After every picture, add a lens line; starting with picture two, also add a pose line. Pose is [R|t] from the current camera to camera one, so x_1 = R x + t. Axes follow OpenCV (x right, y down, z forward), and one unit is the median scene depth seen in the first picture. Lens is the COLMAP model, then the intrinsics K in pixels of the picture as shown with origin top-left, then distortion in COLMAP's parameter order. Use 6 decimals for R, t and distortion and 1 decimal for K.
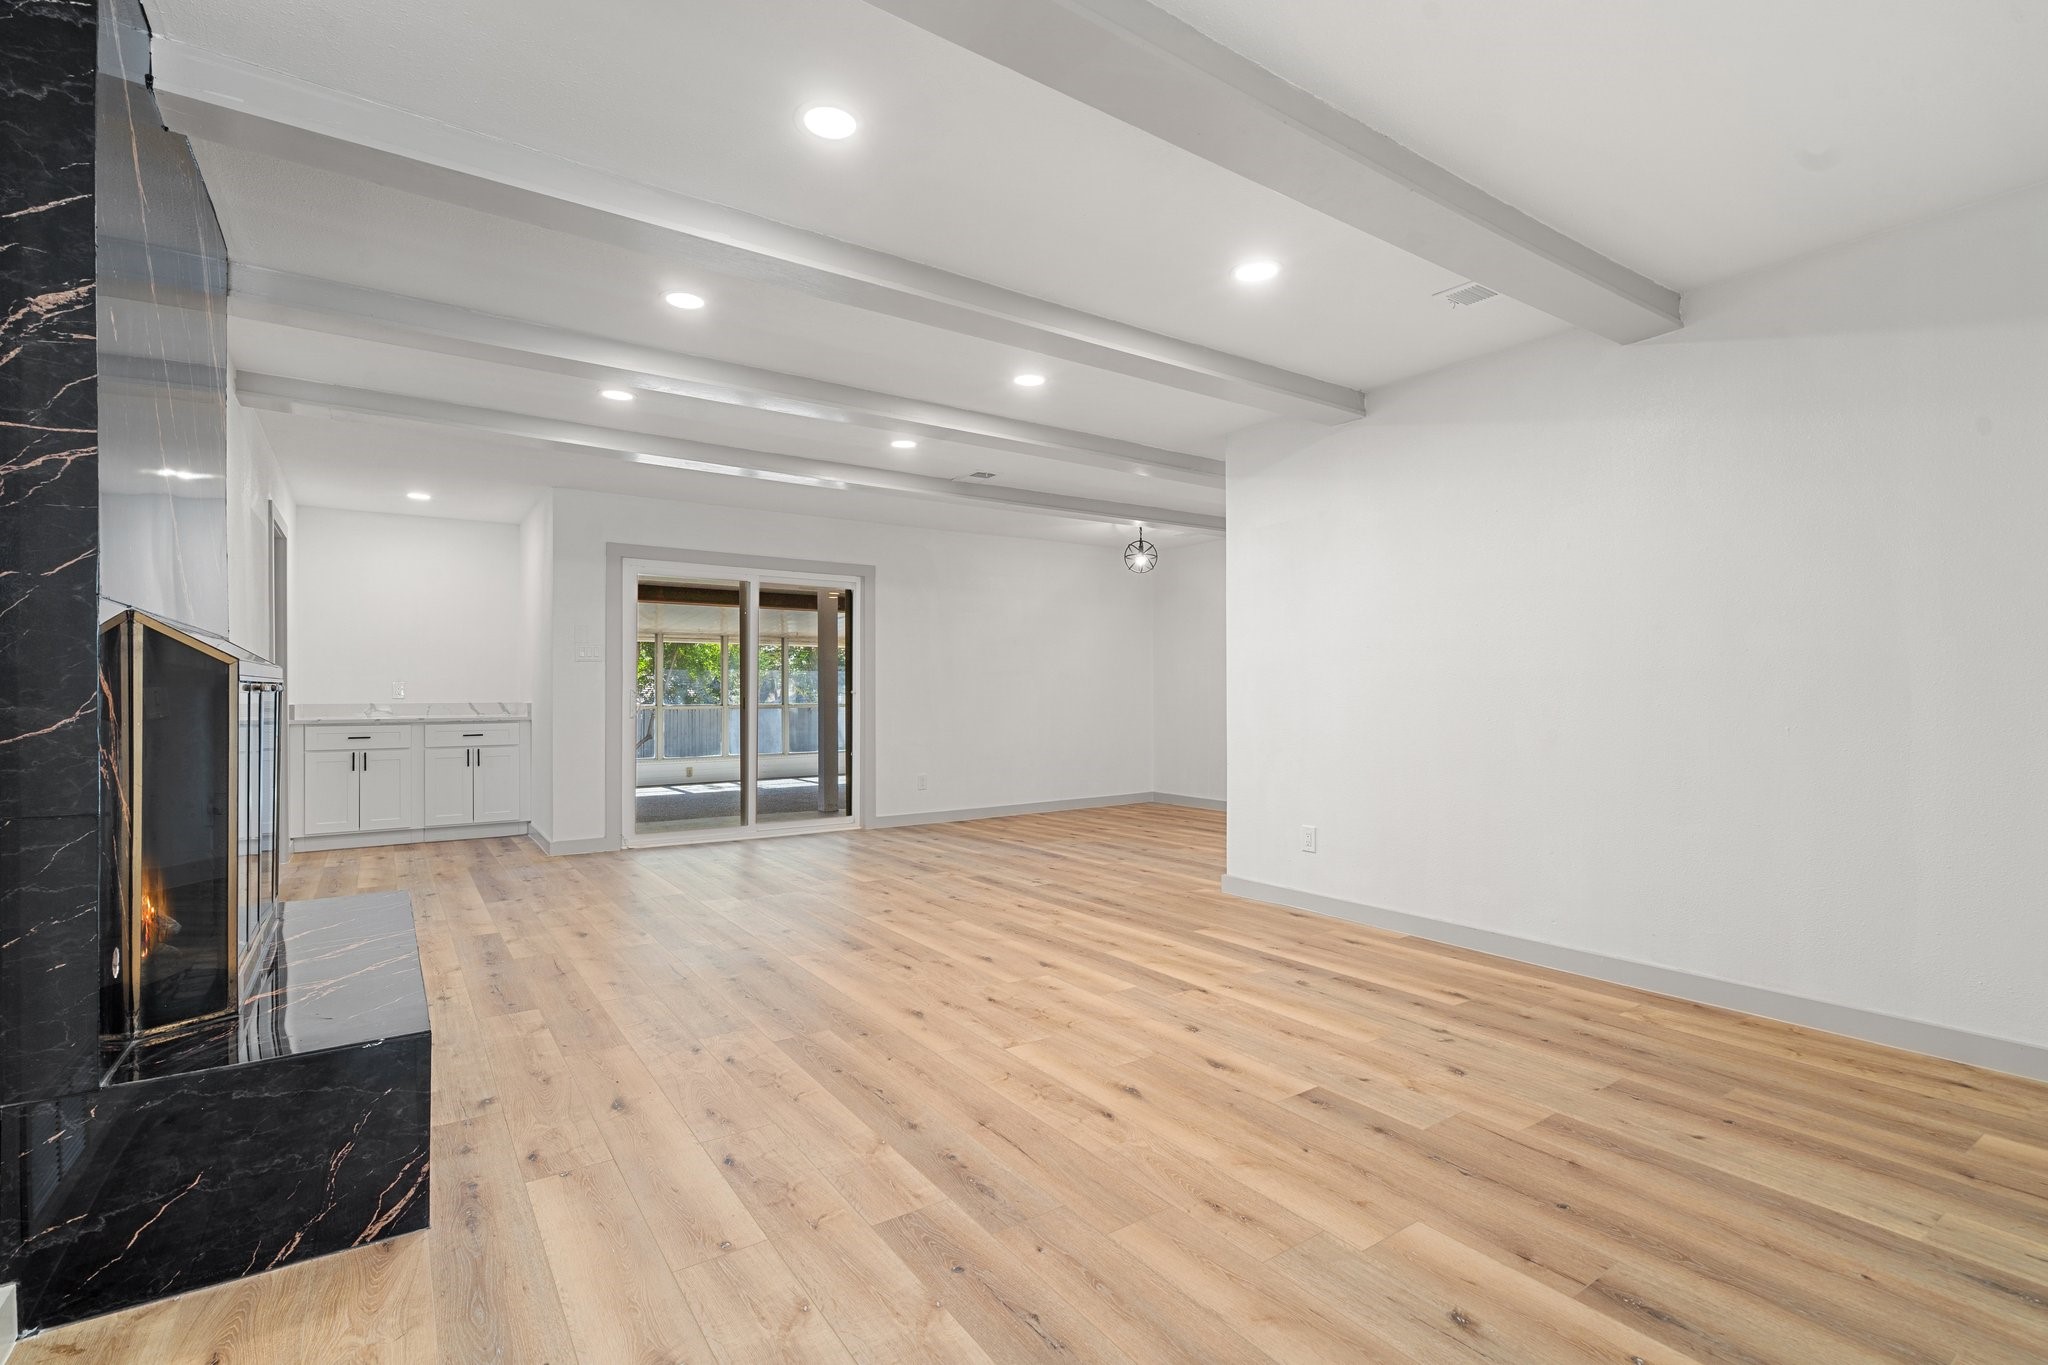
lens RADIAL K [[933.8, 0, 1024.0], [0, 933.8, 688.8], [0, 0, 1]] dist [0.000533, 0.000133]
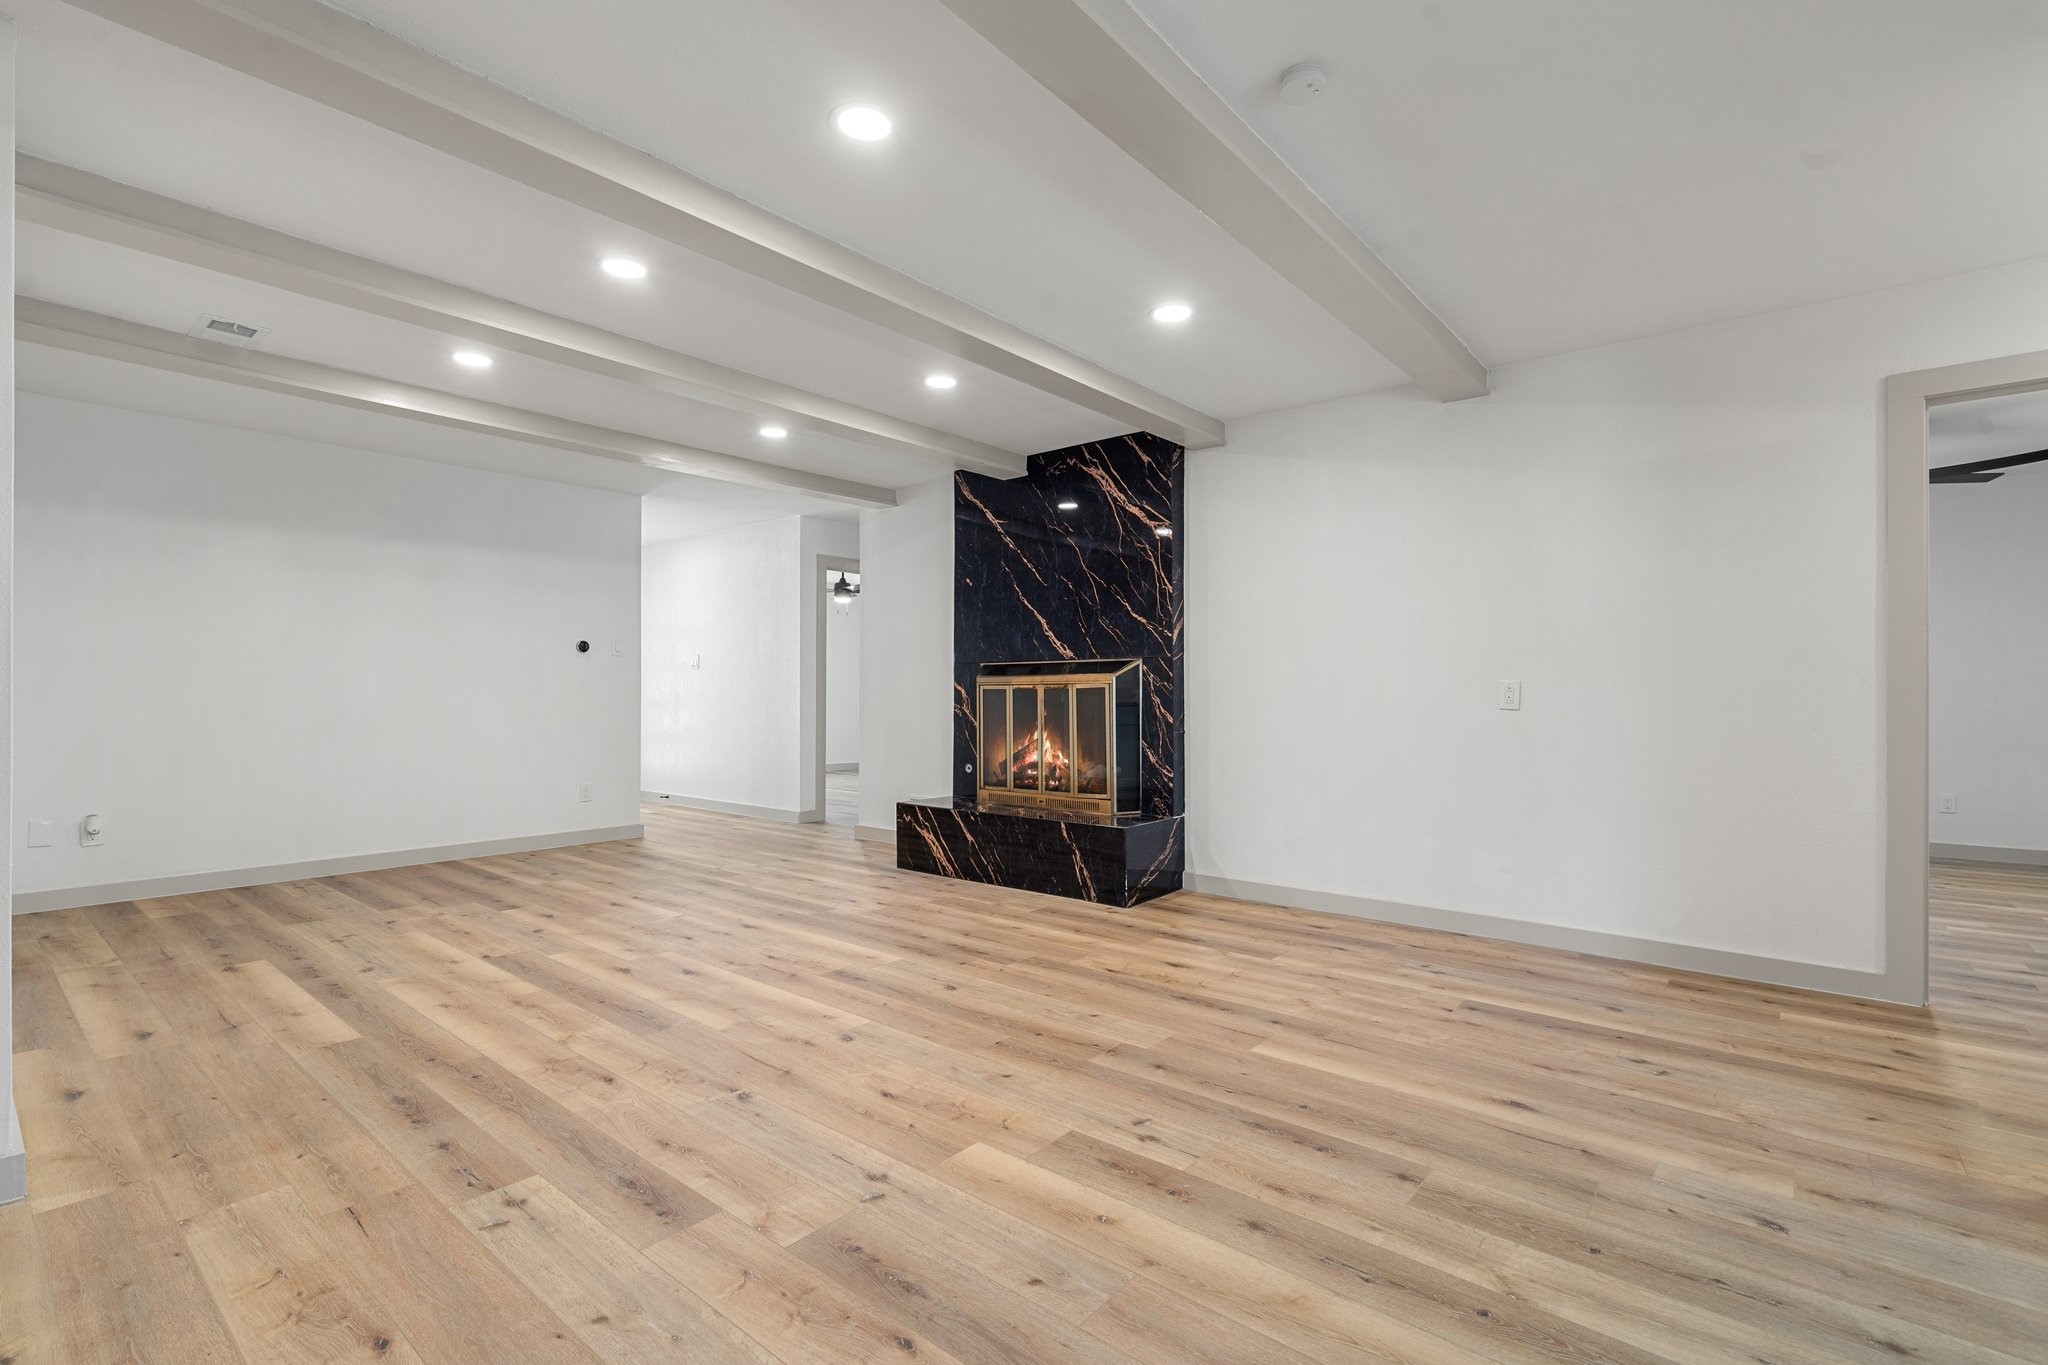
lens RADIAL K [[933.8, 0, 1023.3], [0, 933.8, 688.6], [0, 0, 1]] dist [0.000533, 0.000133]
pose [[-0.964166, -0.001747, -0.265295, -0.114935], [0.000345, 0.999969, -0.007839, 0.012333], [0.265301, -0.007650, -0.964135, 2.000352]]
